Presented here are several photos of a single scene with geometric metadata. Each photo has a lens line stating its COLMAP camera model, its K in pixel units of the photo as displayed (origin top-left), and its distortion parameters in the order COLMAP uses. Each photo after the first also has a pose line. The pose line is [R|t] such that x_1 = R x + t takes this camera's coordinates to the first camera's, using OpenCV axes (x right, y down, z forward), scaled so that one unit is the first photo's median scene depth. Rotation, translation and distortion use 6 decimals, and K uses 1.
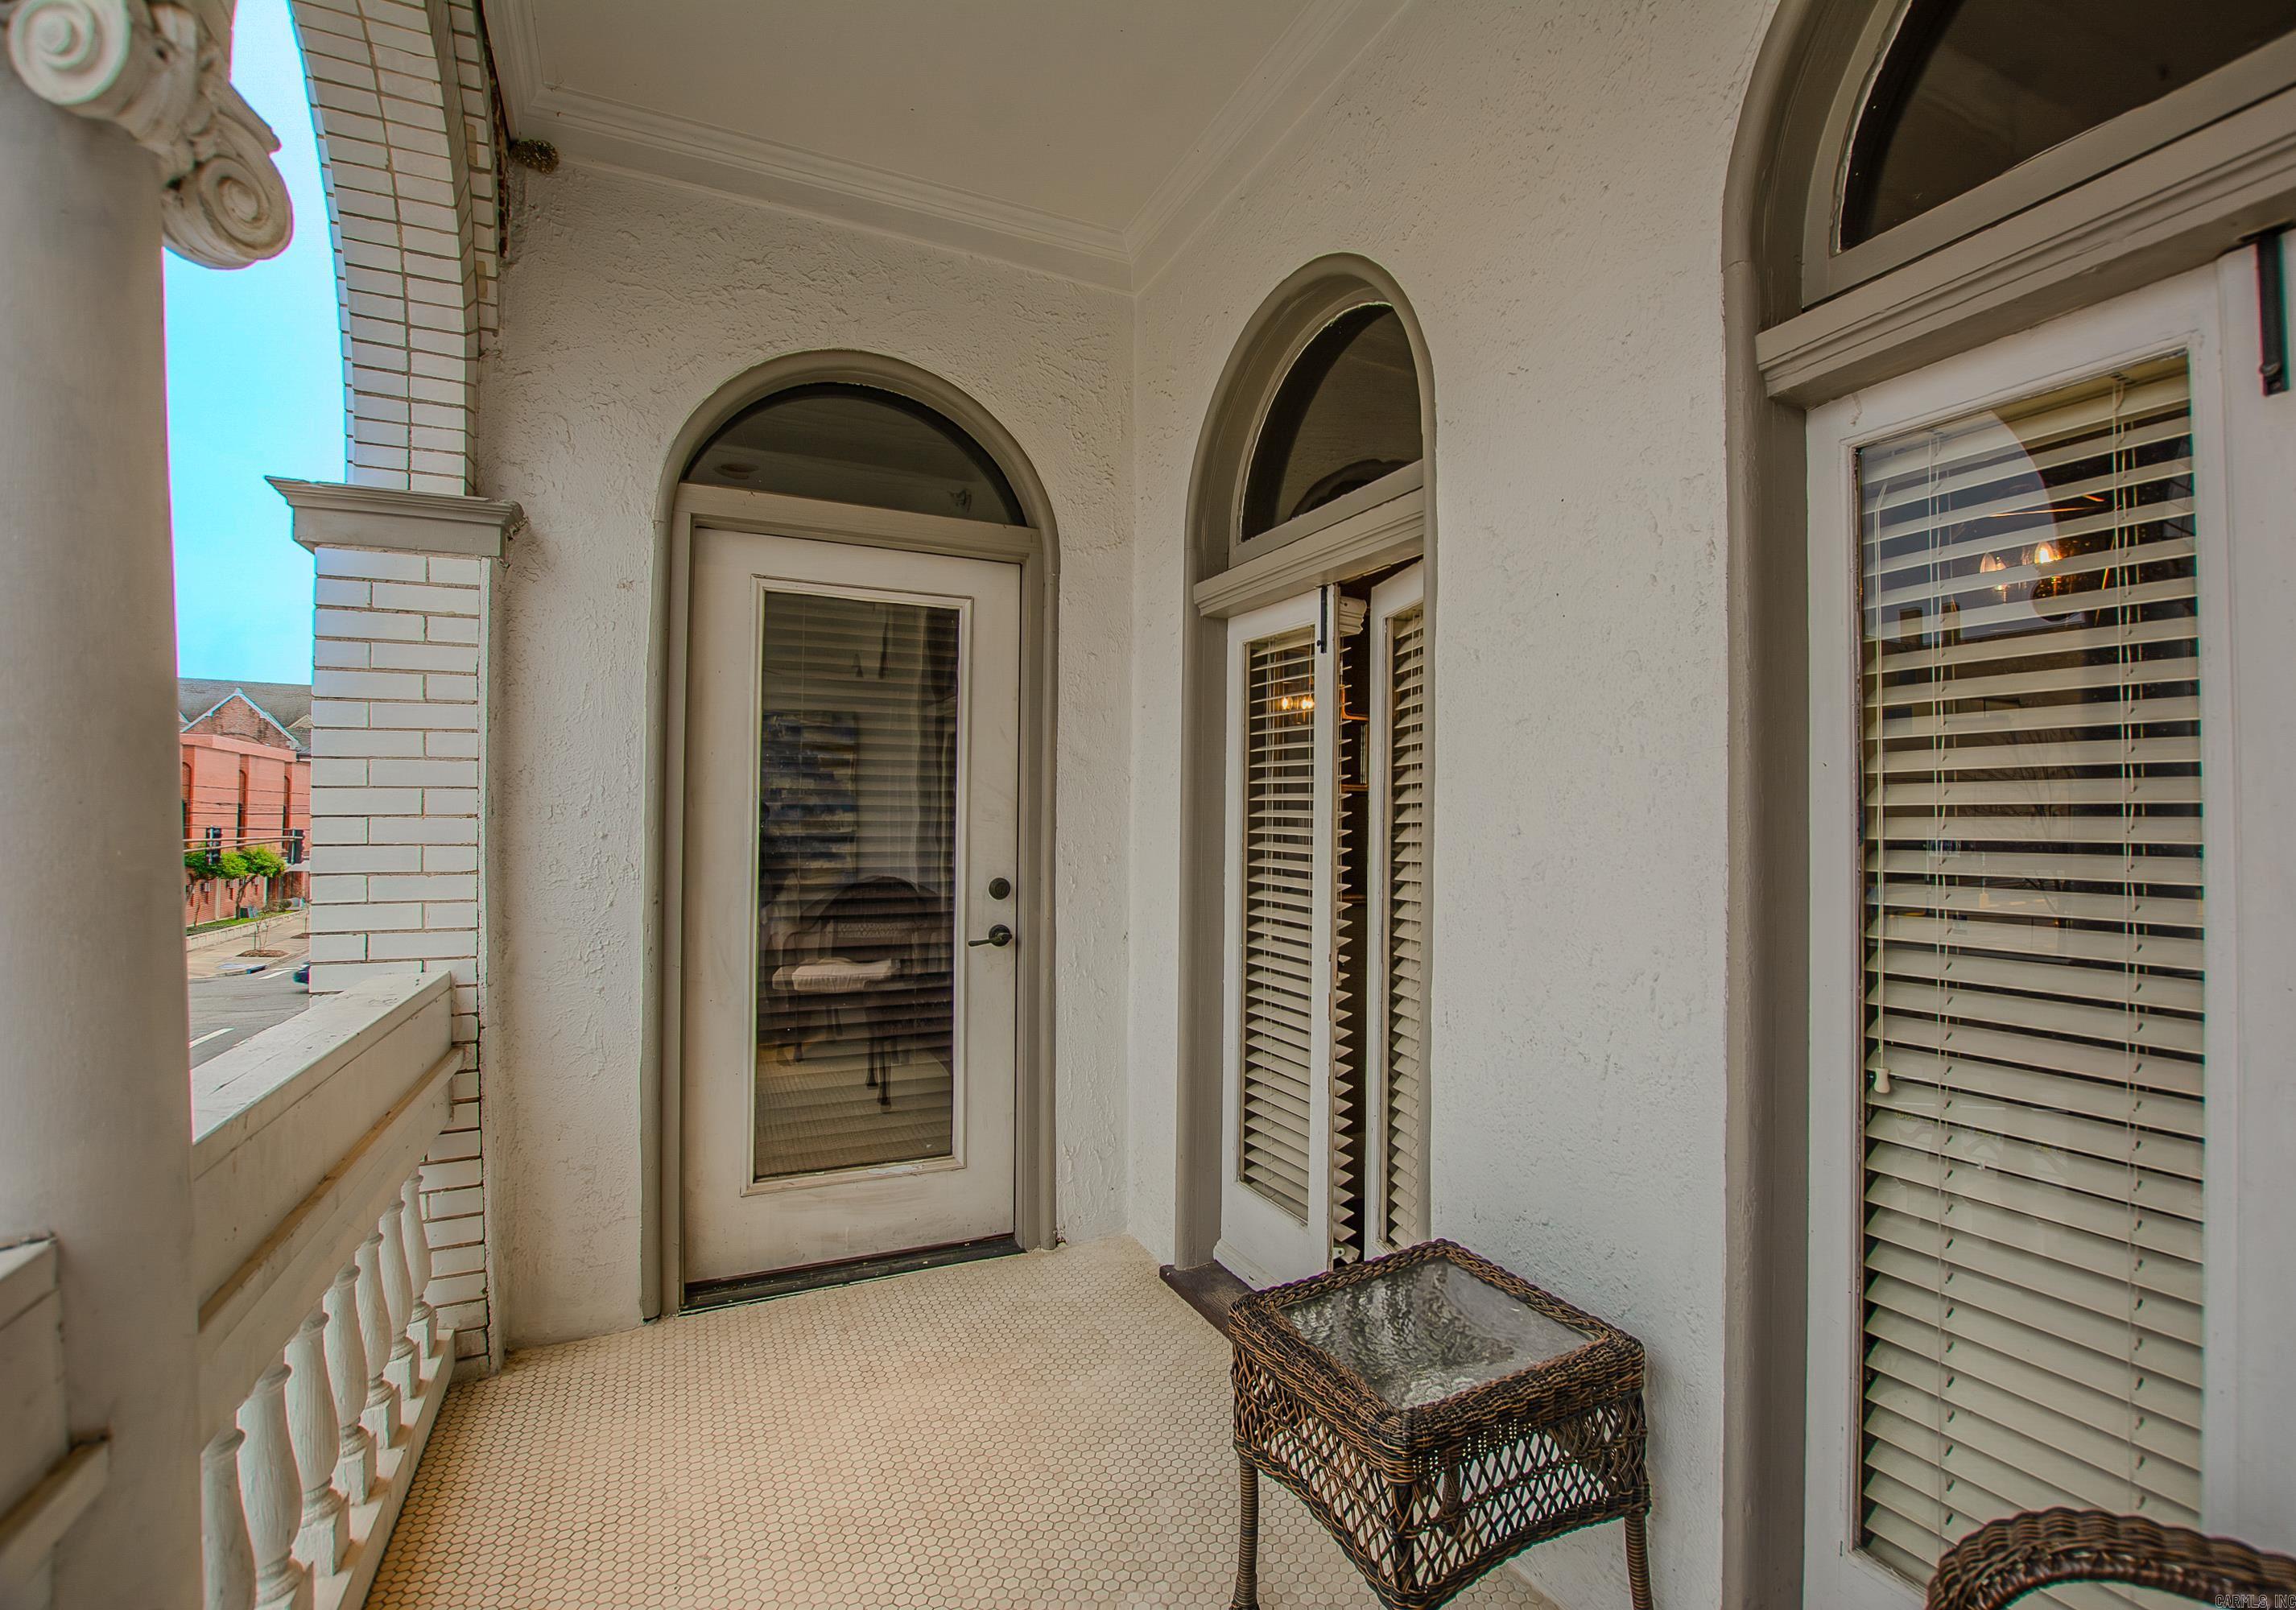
lens RADIAL K [[1070.5, 0, 1207.2], [0, 1070.5, 801.8], [0, 0, 1]] dist [-0.035023, 0.005915]
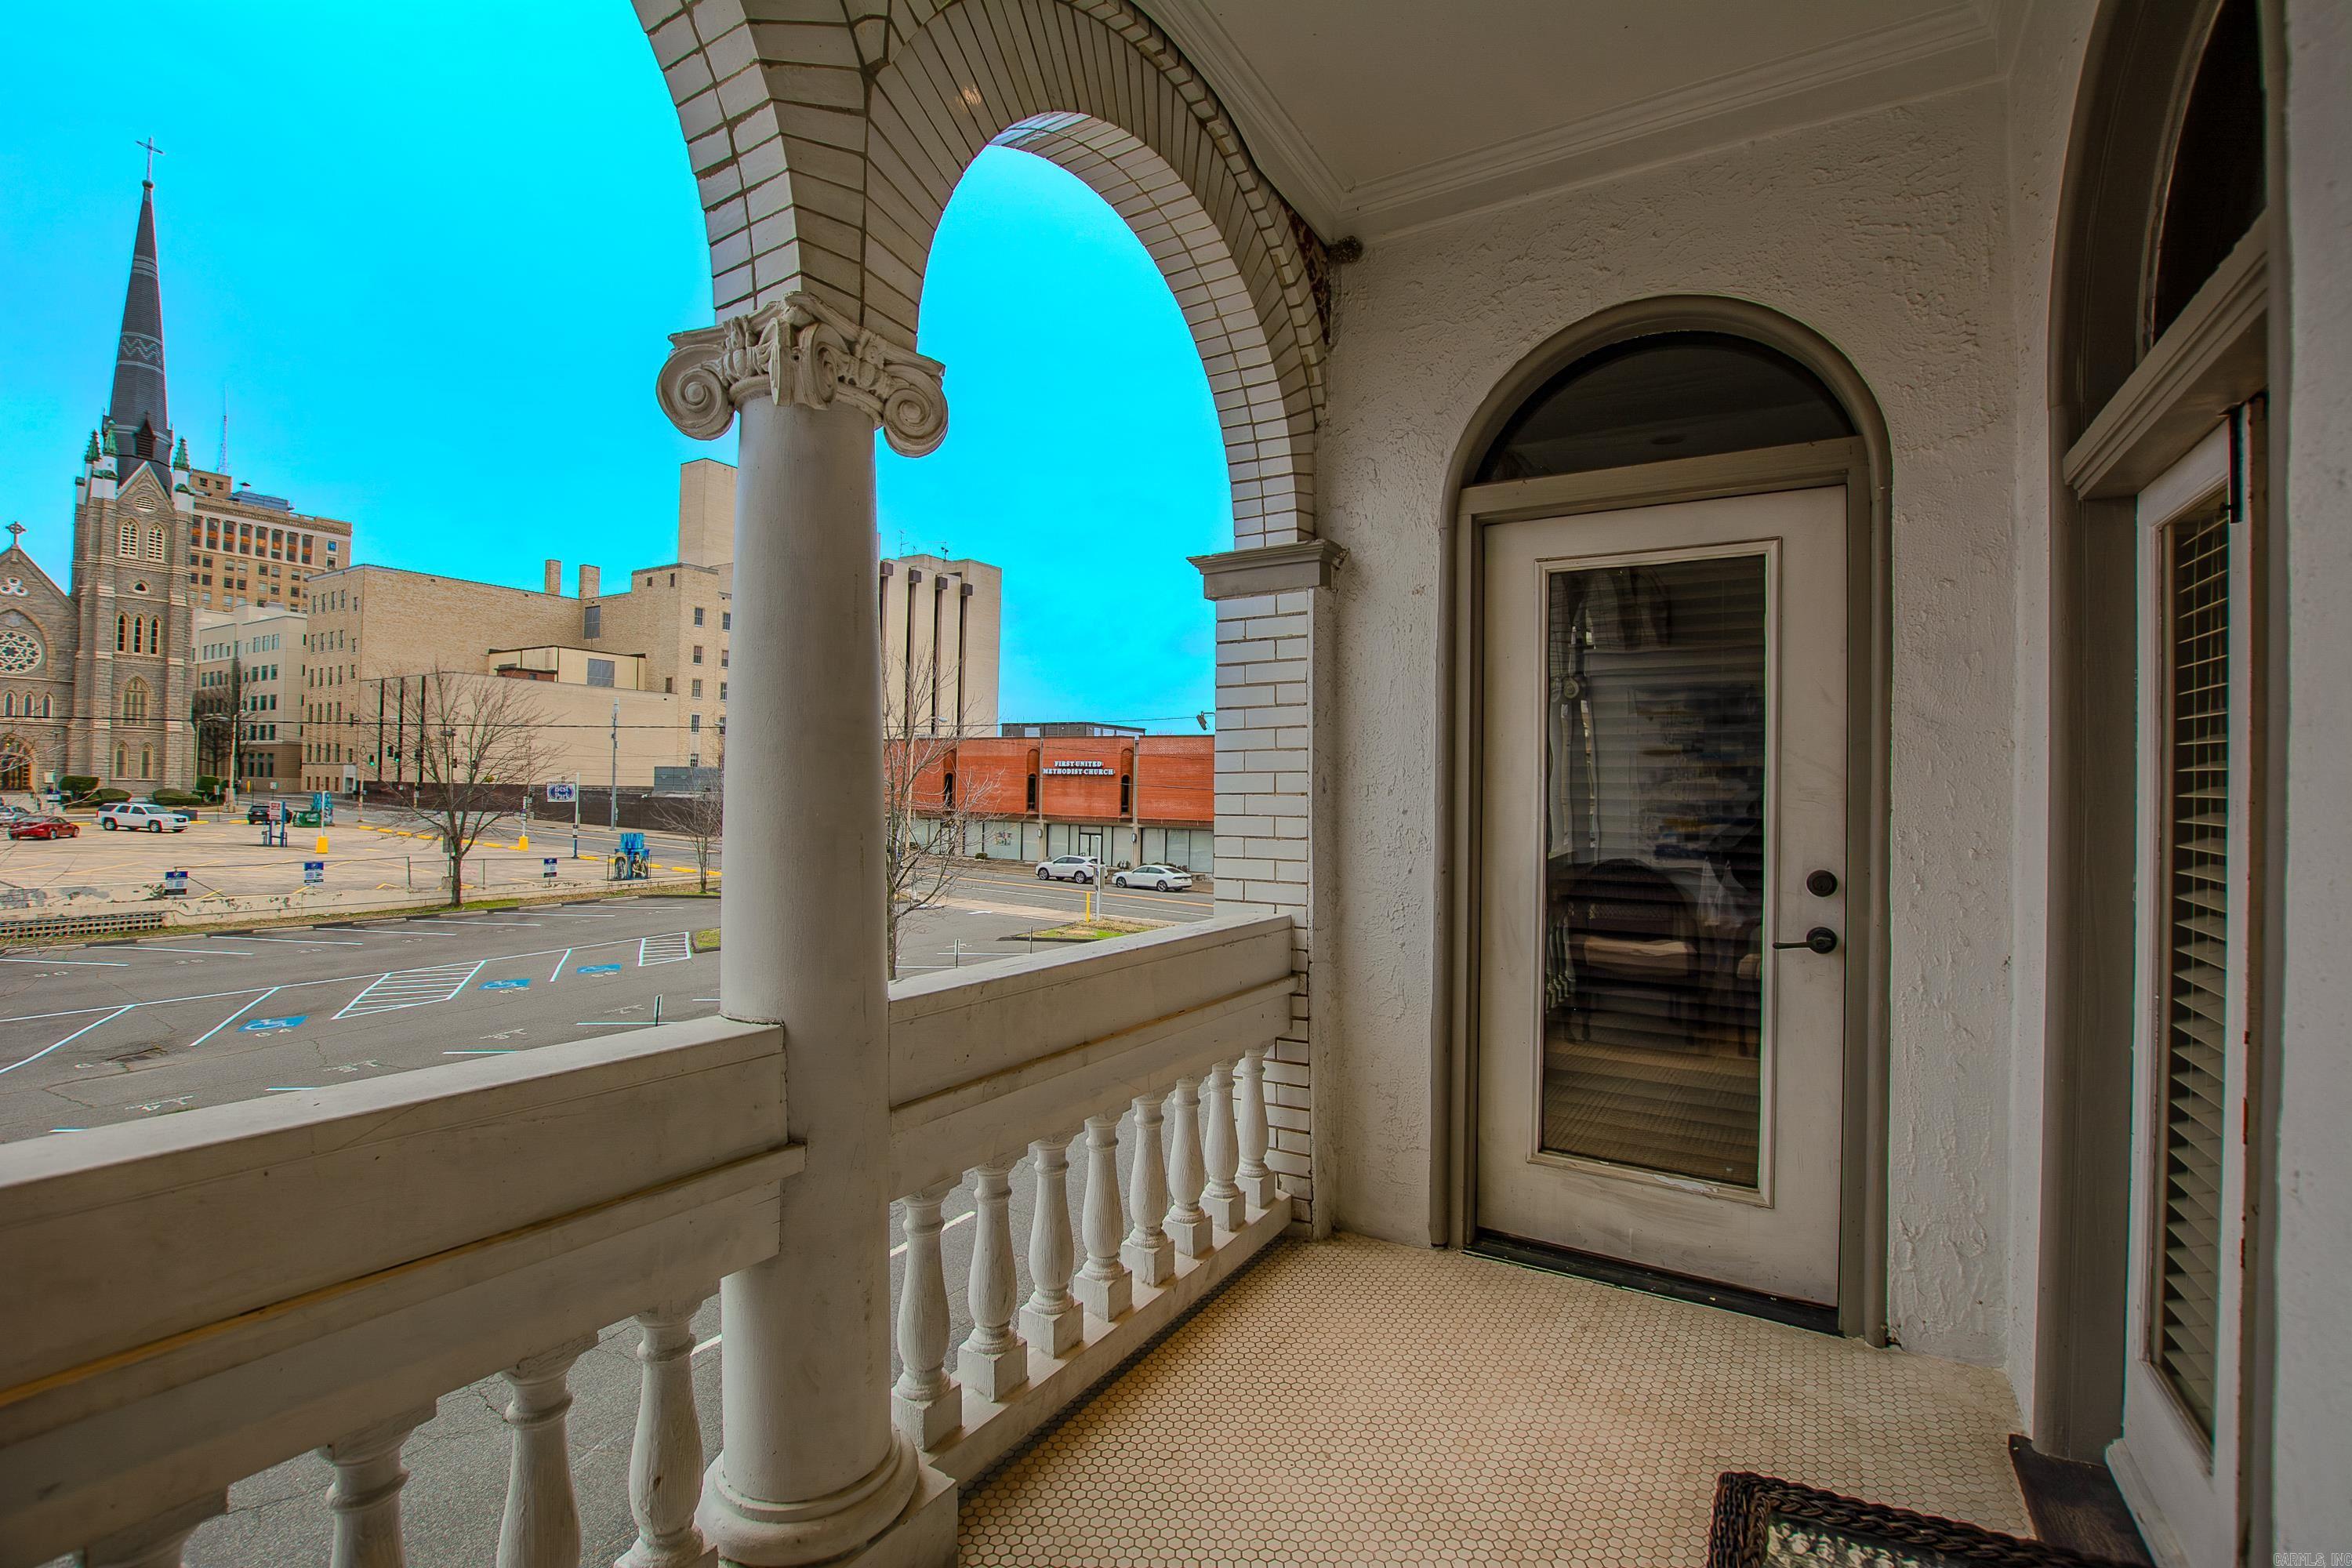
lens RADIAL K [[1032.2, 0, 1188.6], [0, 1032.2, 778.8], [0, 0, 1]] dist [-0.034489, 0.005127]
pose [[0.531287, -0.009904, -0.847134, 0.240228], [0.007850, 0.999946, -0.006768, 0.002415], [0.847156, -0.003054, 0.531336, 0.192465]]
